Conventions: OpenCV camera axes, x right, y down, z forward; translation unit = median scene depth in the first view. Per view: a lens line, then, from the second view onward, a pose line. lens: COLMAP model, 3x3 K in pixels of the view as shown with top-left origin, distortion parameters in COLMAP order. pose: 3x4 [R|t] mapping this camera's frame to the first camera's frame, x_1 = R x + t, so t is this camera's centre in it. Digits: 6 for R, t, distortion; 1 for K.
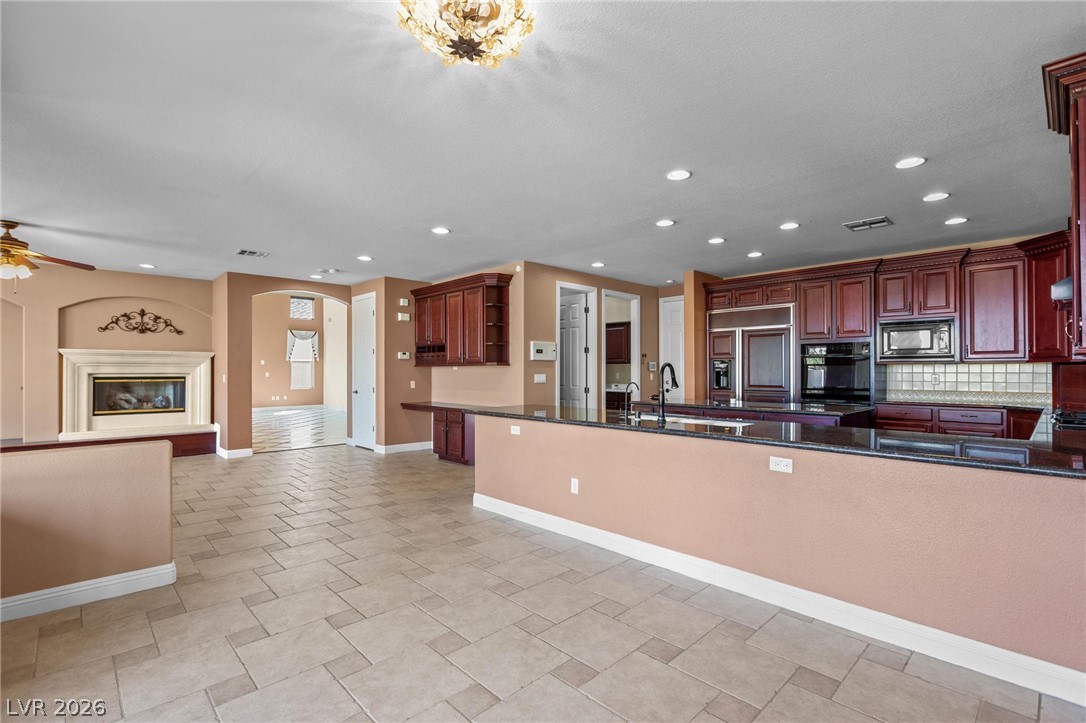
lens RADIAL K [[499.1, 0, 543.7], [0, 499.1, 368.1], [0, 0, 1]] dist [-0.005126, 0.000387]
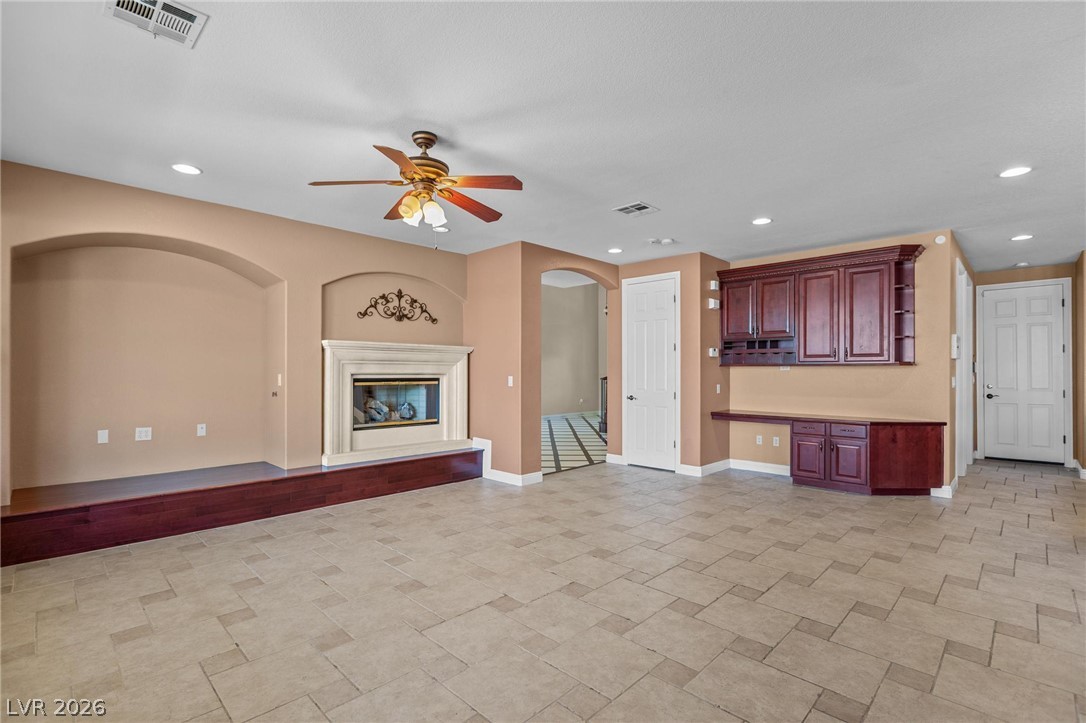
lens RADIAL K [[499.1, 0, 549.7], [0, 499.1, 369.6], [0, 0, 1]] dist [-0.005126, 0.000387]
pose [[0.999034, 0.003128, 0.043843, -0.616934], [-0.003185, 0.999994, 0.001235, 0.002320], [-0.043838, -0.001373, 0.999038, 0.230489]]
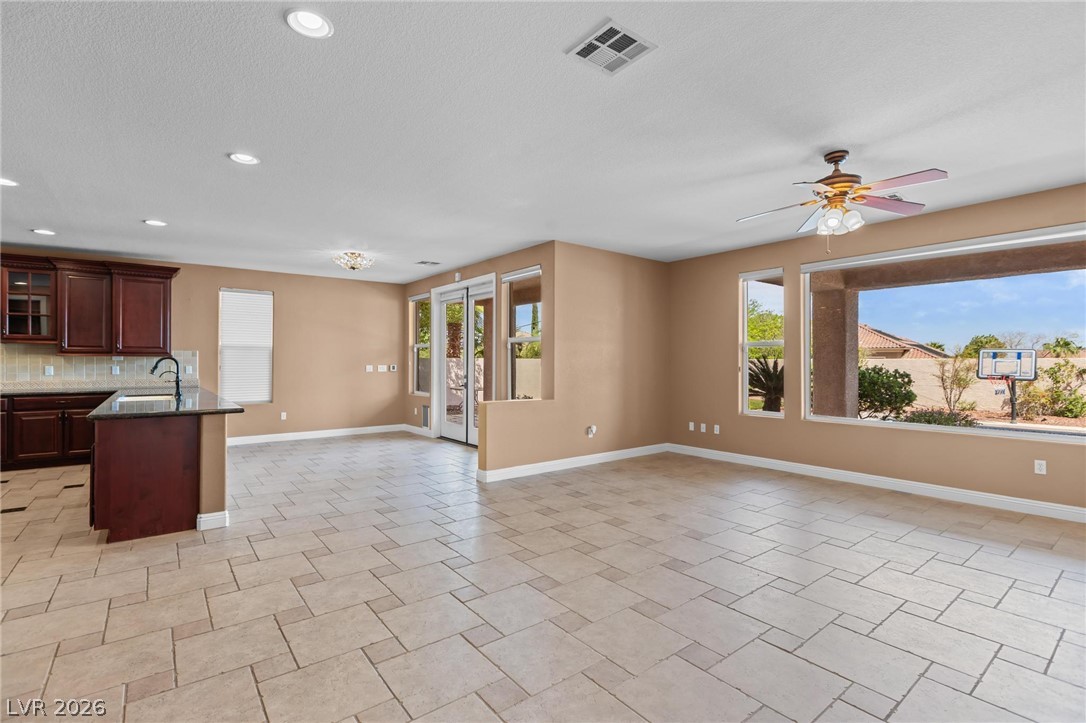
lens RADIAL K [[499.1, 0, 543.4], [0, 499.1, 358.7], [0, 0, 1]] dist [-0.005126, 0.000387]
pose [[-0.995098, 0.000992, 0.098890, -0.476168], [-0.000091, 0.999940, -0.010942, 0.006128], [-0.098895, -0.010898, -0.995038, 1.137245]]
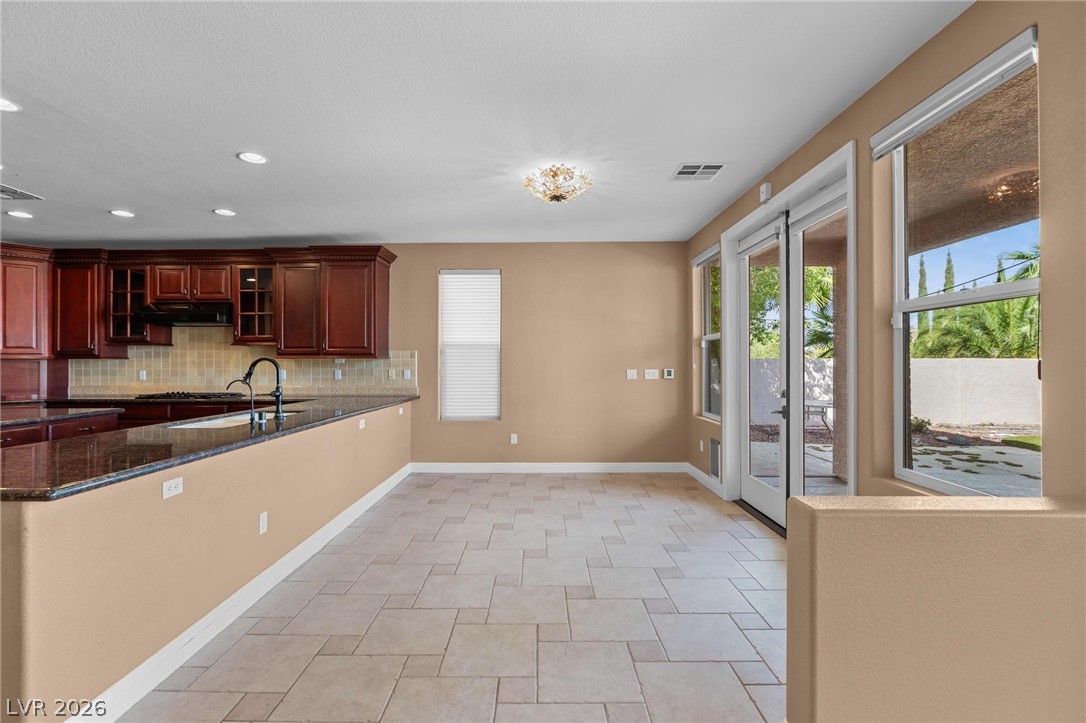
lens RADIAL K [[499.1, 0, 538.5], [0, 499.1, 360.6], [0, 0, 1]] dist [-0.005126, 0.000387]
pose [[-0.719967, 0.007245, 0.693971, -0.381809], [-0.000093, 0.999944, -0.010536, 0.003120], [-0.694008, -0.007650, -0.719926, 0.646510]]
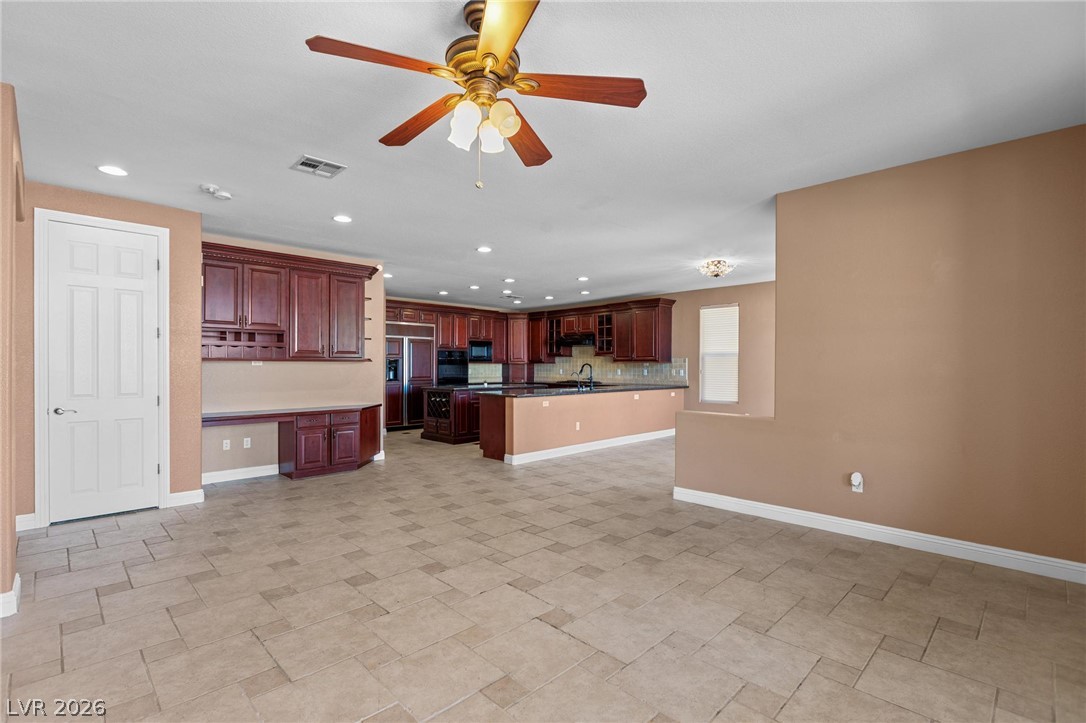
lens RADIAL K [[499.1, 0, 530.4], [0, 499.1, 370.5], [0, 0, 1]] dist [-0.005126, 0.000387]
pose [[-0.009750, -0.007229, 0.999926, -0.976206], [-0.004377, 0.999965, 0.007187, 0.003820], [-0.999943, -0.004306, -0.009781, 0.624046]]
